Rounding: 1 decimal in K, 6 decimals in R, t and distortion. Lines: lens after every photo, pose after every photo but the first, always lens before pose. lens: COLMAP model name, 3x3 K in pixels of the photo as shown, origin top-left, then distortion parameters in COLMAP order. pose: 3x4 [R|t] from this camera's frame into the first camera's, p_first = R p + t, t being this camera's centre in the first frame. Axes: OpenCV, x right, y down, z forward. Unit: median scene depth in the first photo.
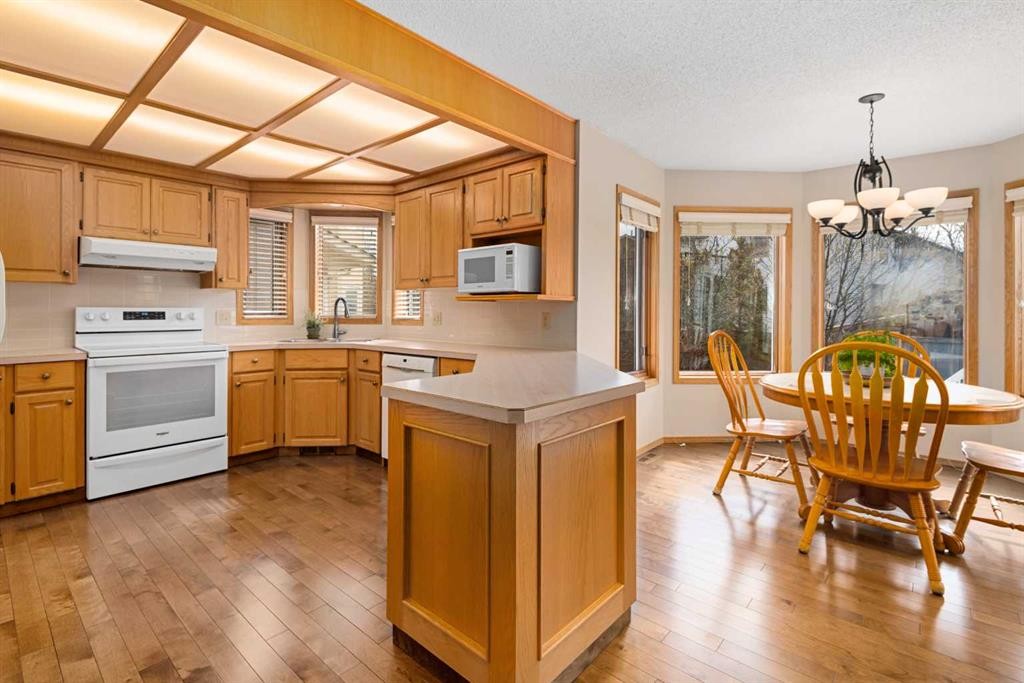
lens RADIAL K [[477.3, 0, 522.2], [0, 477.3, 310.2], [0, 0, 1]] dist [0.023377, -0.015067]
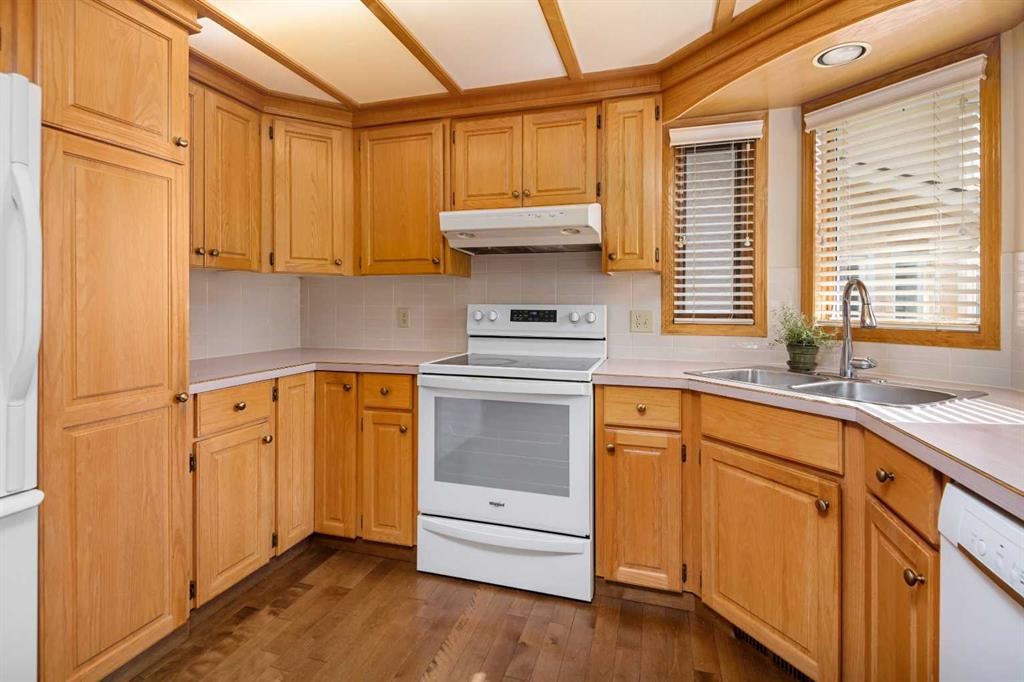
lens RADIAL K [[477.3, 0, 511.6], [0, 477.3, 306.1], [0, 0, 1]] dist [0.023377, -0.015067]
pose [[0.406421, -0.003306, -0.913680, -0.158721], [-0.005458, 0.999967, -0.006046, 0.001437], [0.913669, 0.007444, 0.406390, 0.720069]]
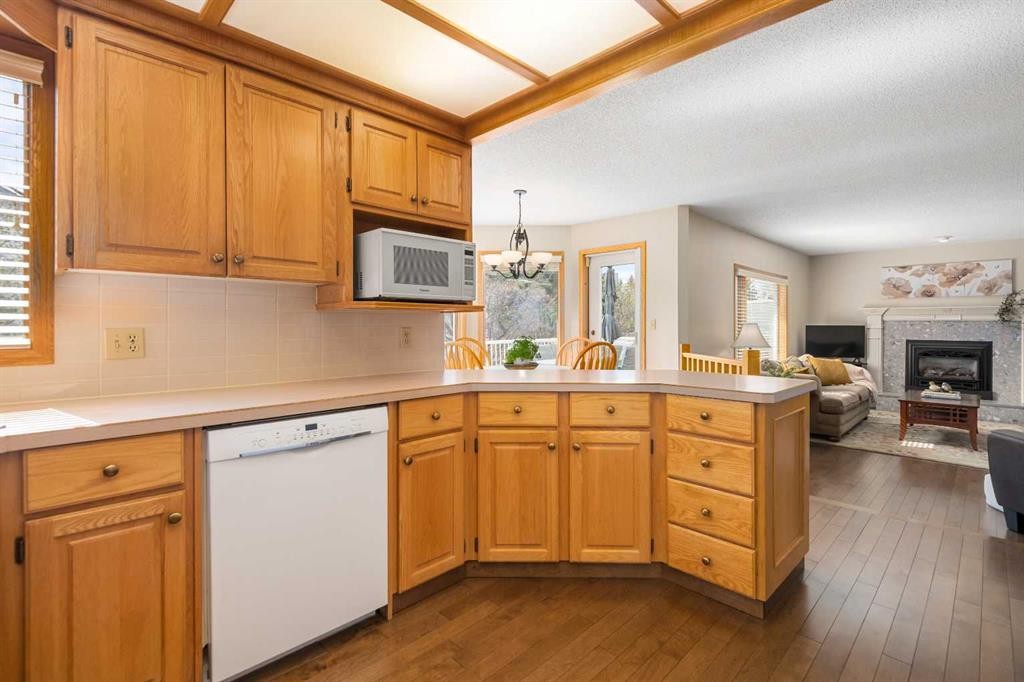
lens RADIAL K [[477.3, 0, 518.7], [0, 477.3, 322.7], [0, 0, 1]] dist [0.023377, -0.015067]
pose [[0.062793, -0.000457, 0.998026, -0.700590], [-0.002915, 0.999996, 0.000642, -0.002504], [-0.998022, -0.002950, 0.062792, 0.732114]]
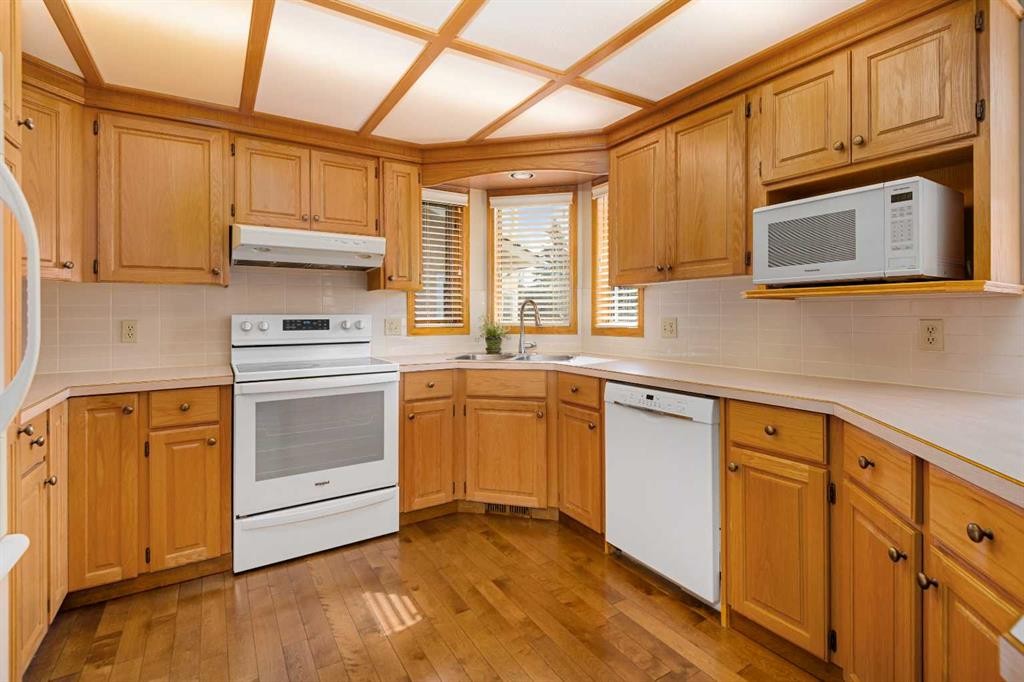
lens RADIAL K [[477.3, 0, 526.9], [0, 477.3, 312.4], [0, 0, 1]] dist [0.023377, -0.015067]
pose [[0.960827, -0.008951, -0.277003, -0.221059], [0.007486, 0.999952, -0.006347, -0.001483], [0.277047, 0.004025, 0.960848, 0.352122]]
